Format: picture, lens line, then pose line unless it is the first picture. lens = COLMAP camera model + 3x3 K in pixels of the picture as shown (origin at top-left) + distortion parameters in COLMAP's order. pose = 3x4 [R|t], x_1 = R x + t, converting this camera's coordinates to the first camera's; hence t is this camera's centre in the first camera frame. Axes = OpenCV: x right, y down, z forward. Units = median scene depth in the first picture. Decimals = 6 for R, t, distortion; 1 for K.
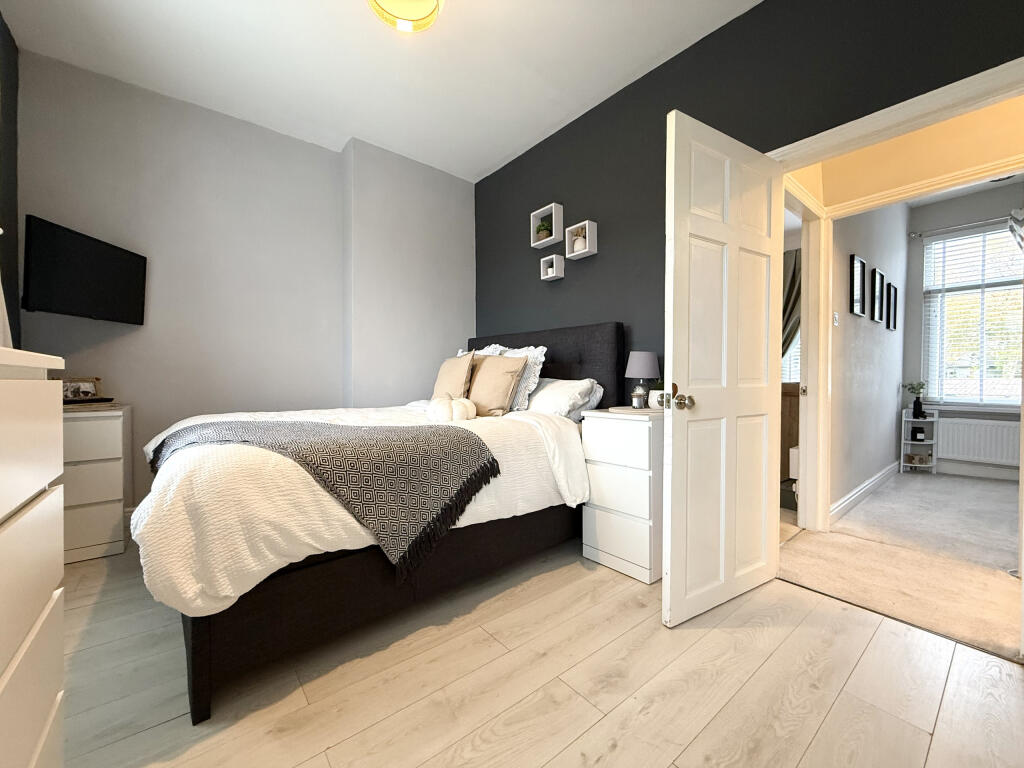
lens RADIAL K [[406.9, 0, 508.7], [0, 406.9, 382.4], [0, 0, 1]] dist [-0.000054, 0.000161]
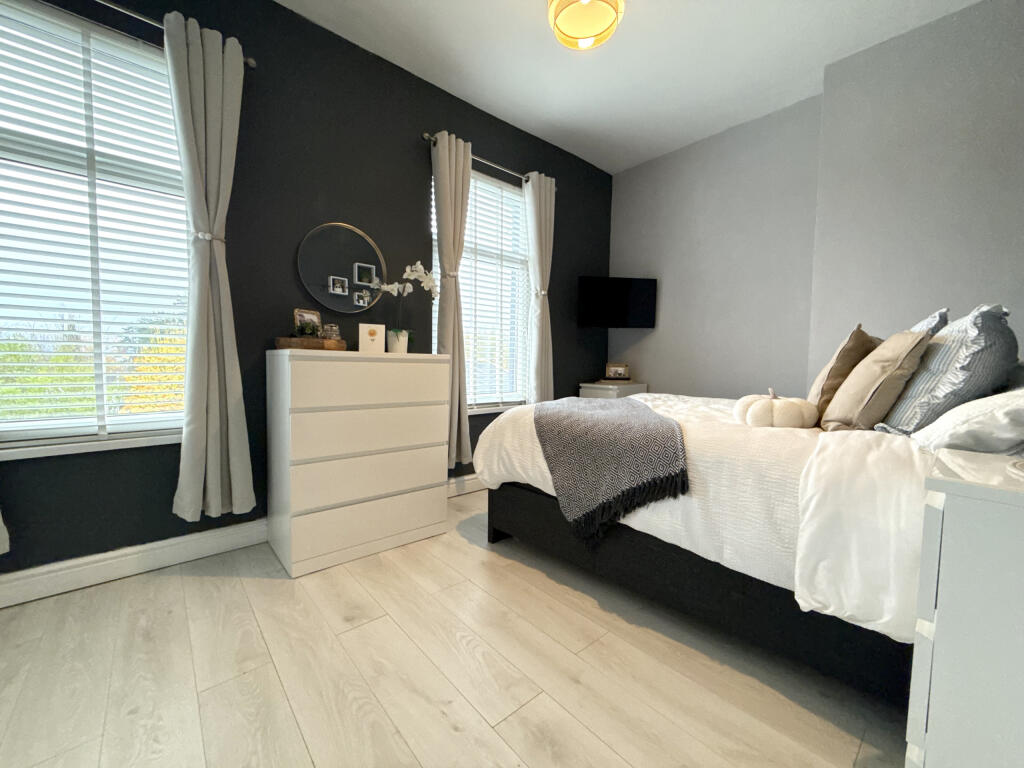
lens RADIAL K [[406.9, 0, 508.7], [0, 406.9, 382.4], [0, 0, 1]] dist [-0.000054, 0.000161]
pose [[0.051159, 0.051054, -0.997385, 0.724867], [-0.029552, 0.998333, 0.049586, -0.010856], [0.998253, 0.026938, 0.052582, 0.621376]]
